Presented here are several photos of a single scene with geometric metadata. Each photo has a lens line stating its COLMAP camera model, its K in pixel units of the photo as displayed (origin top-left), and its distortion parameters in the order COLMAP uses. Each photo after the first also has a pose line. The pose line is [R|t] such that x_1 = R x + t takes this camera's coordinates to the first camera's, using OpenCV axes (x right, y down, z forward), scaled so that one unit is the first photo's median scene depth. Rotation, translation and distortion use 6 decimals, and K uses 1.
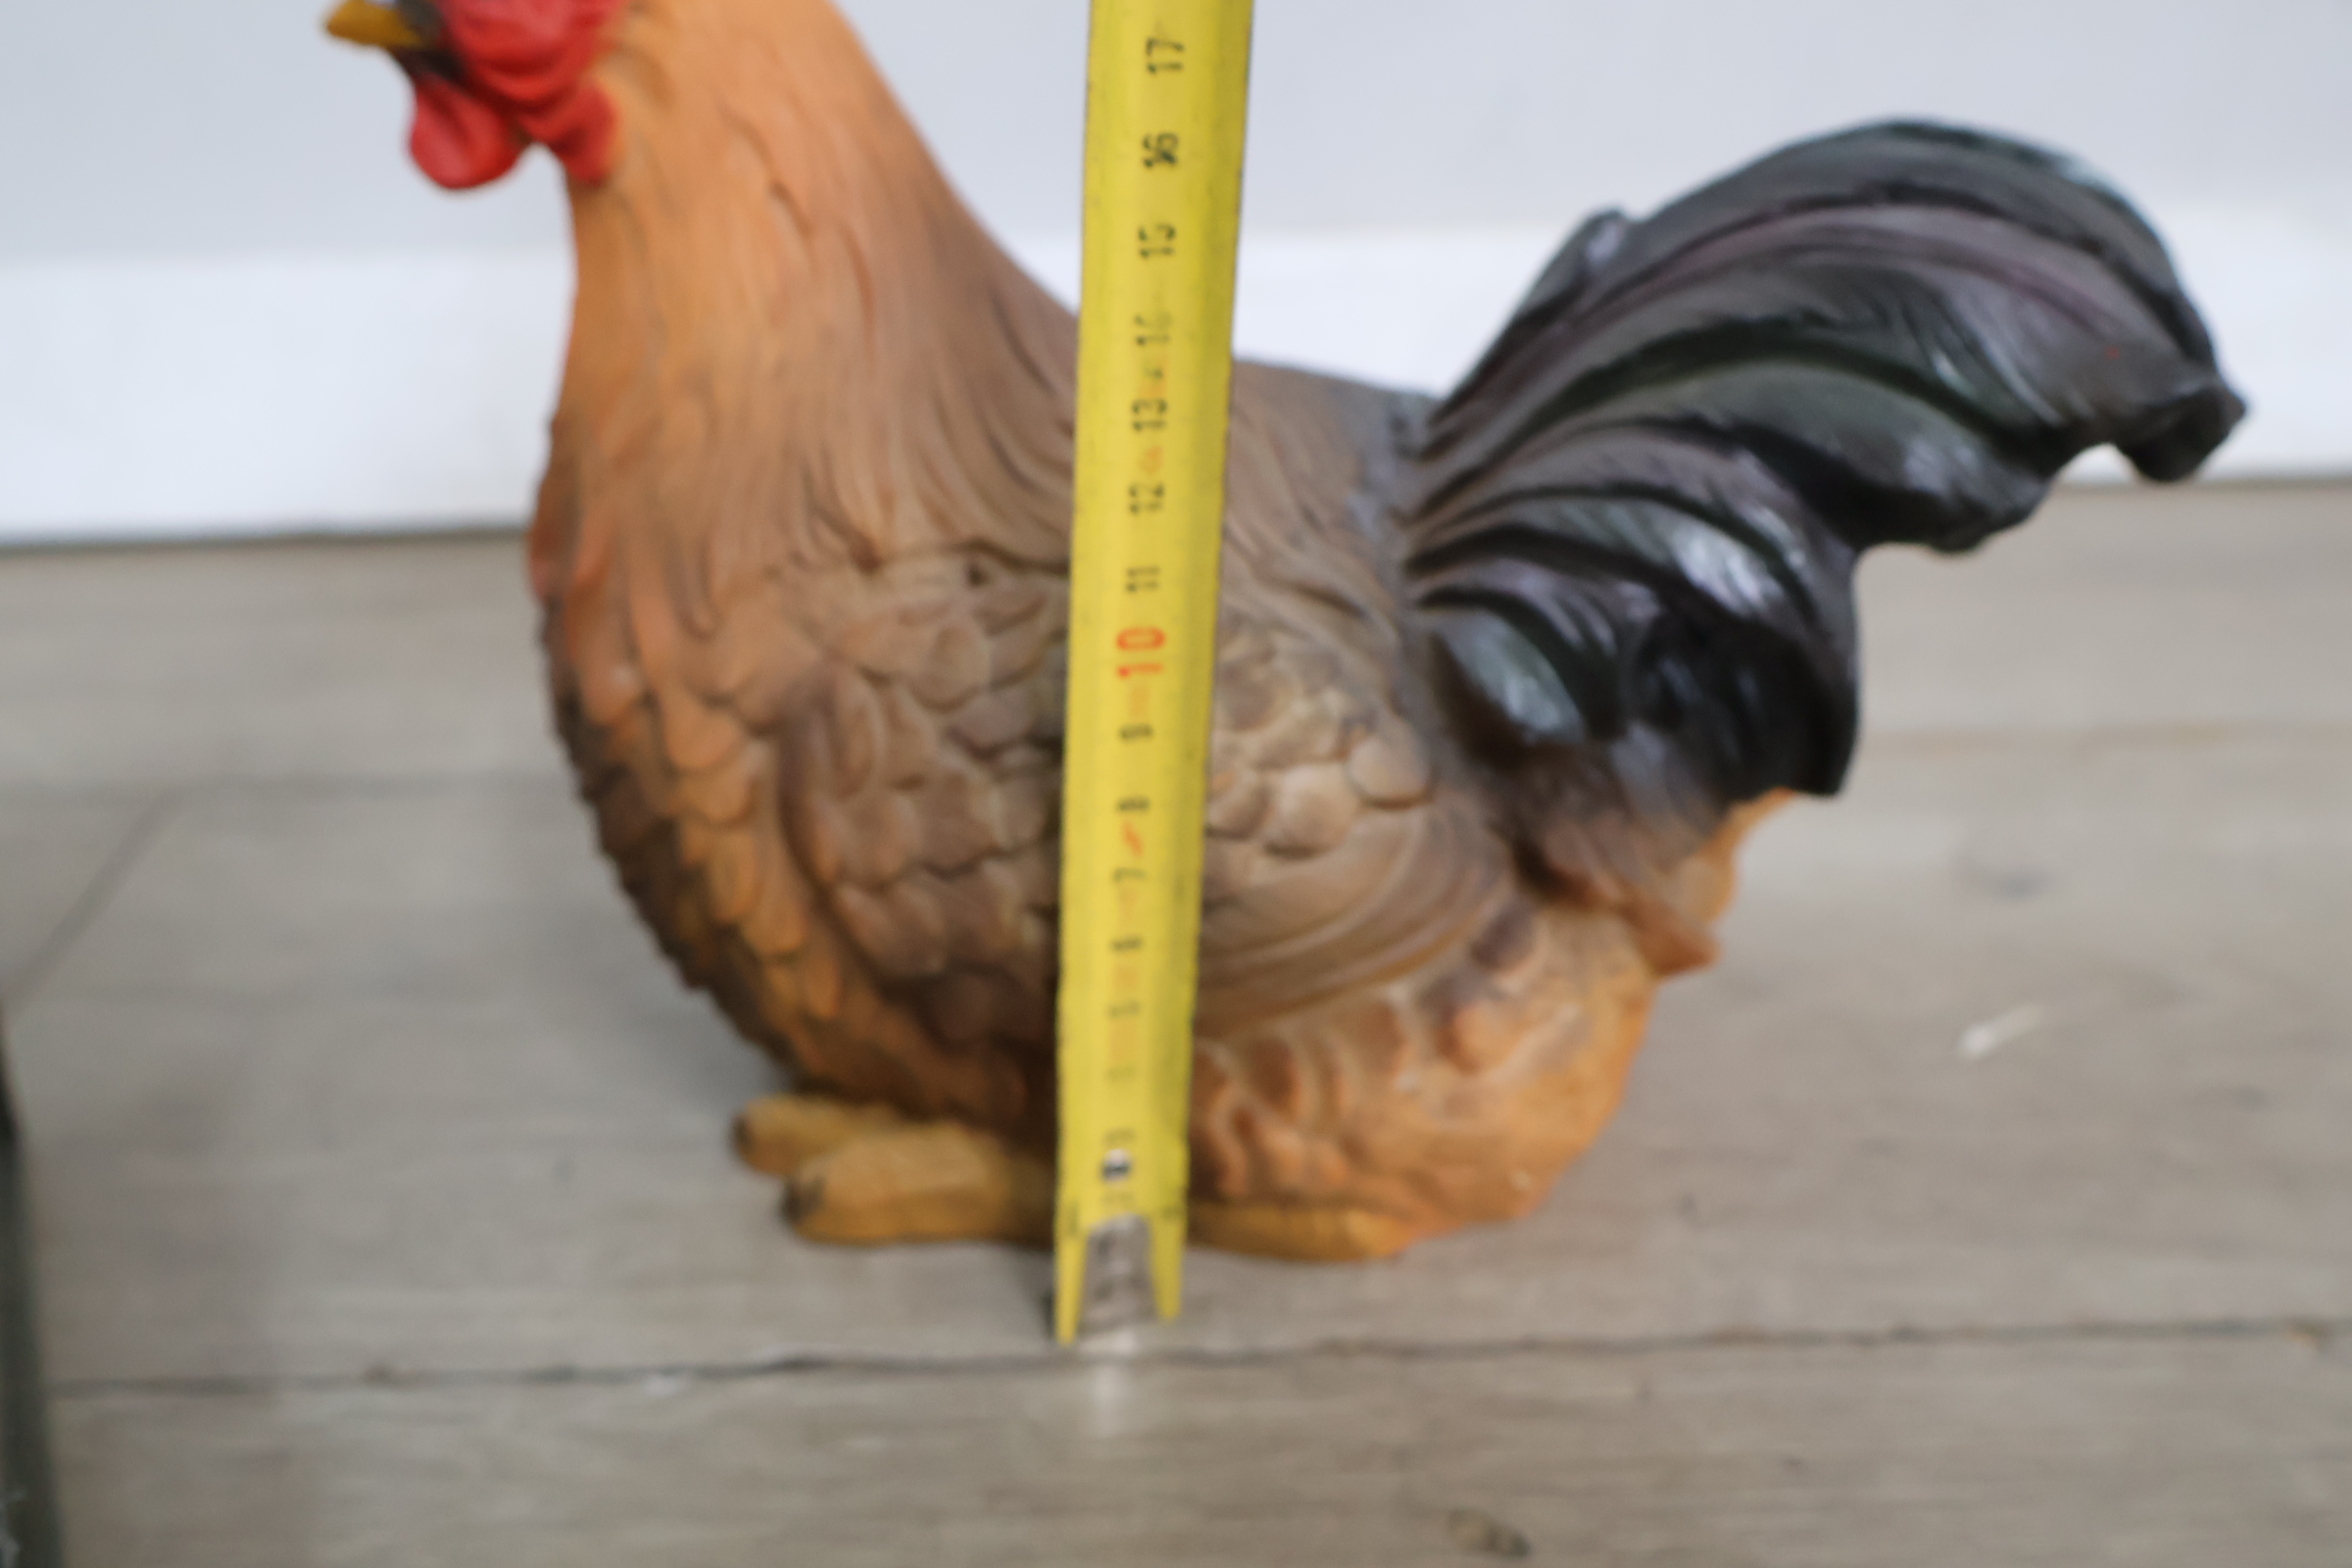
lens RADIAL K [[2530.9, 0, 1176.0], [0, 2530.9, 784.0], [0, 0, 1]] dist [-0.009110, -0.011816]
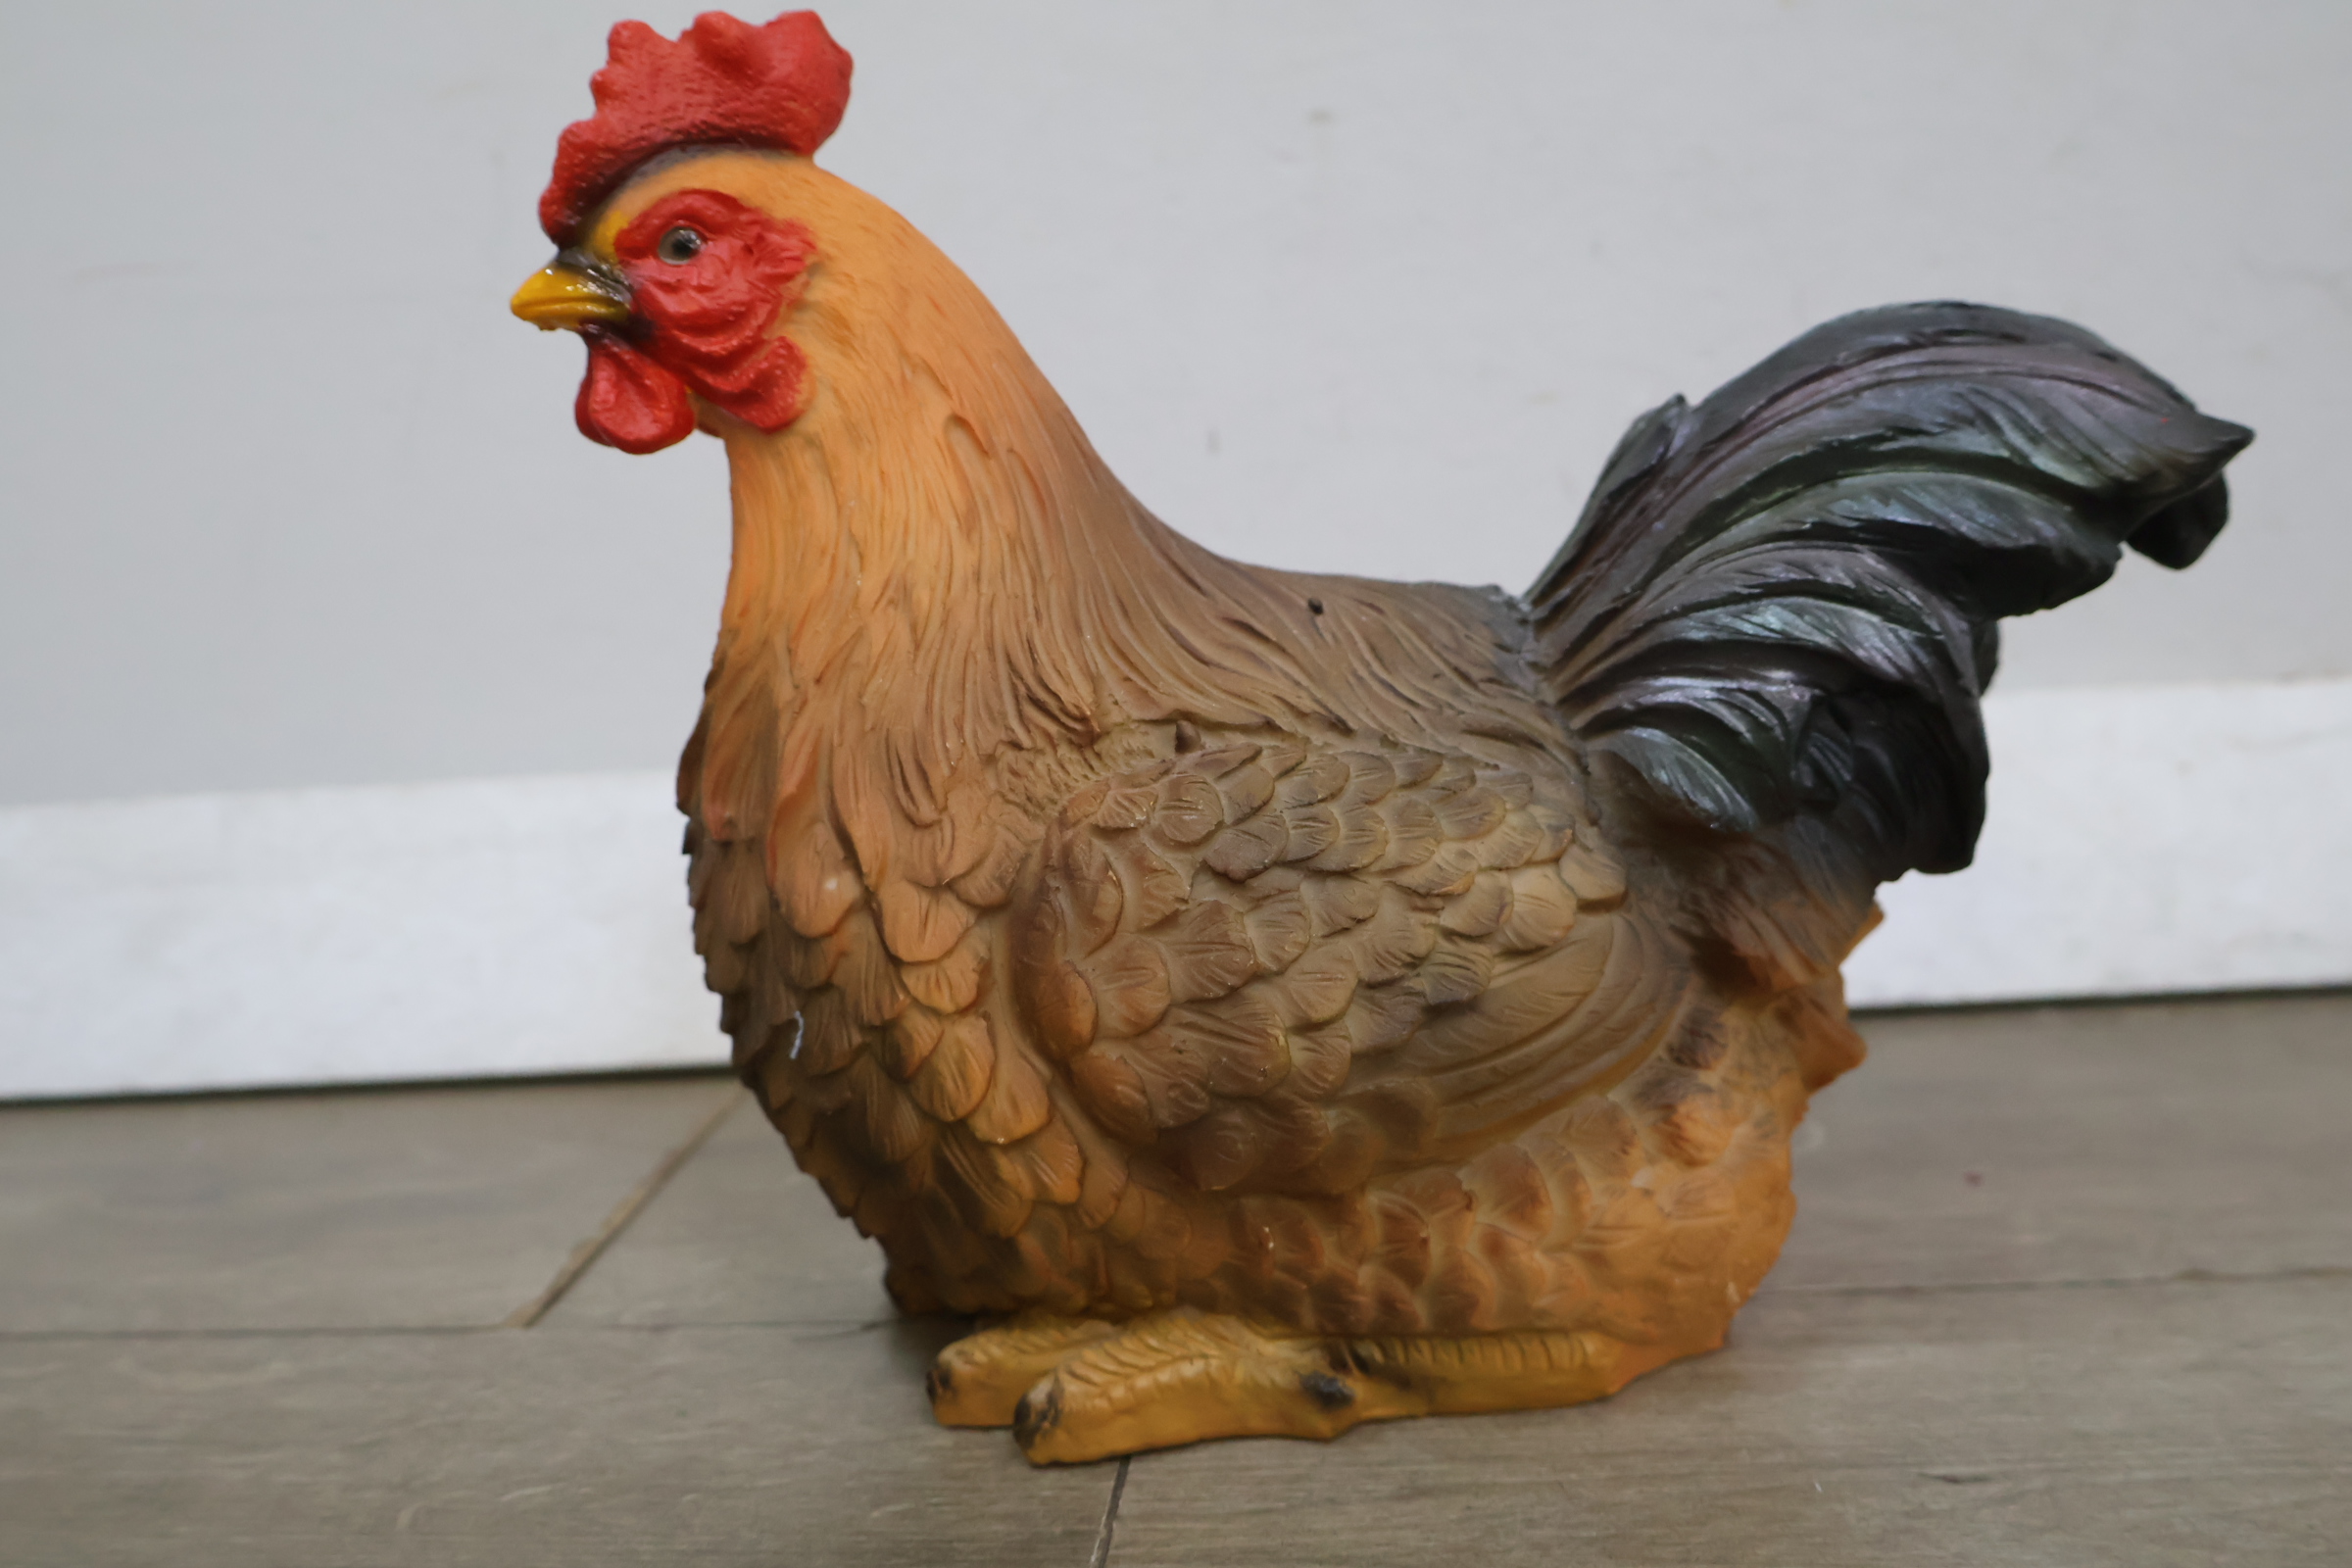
lens RADIAL K [[2530.9, 0, 1176.0], [0, 2530.9, 784.0], [0, 0, 1]] dist [-0.009110, -0.011816]
pose [[0.969344, -0.075063, 0.233961, -0.331931], [0.141513, 0.948964, -0.281853, 0.233134], [-0.200864, 0.306321, 0.930495, 0.016231]]
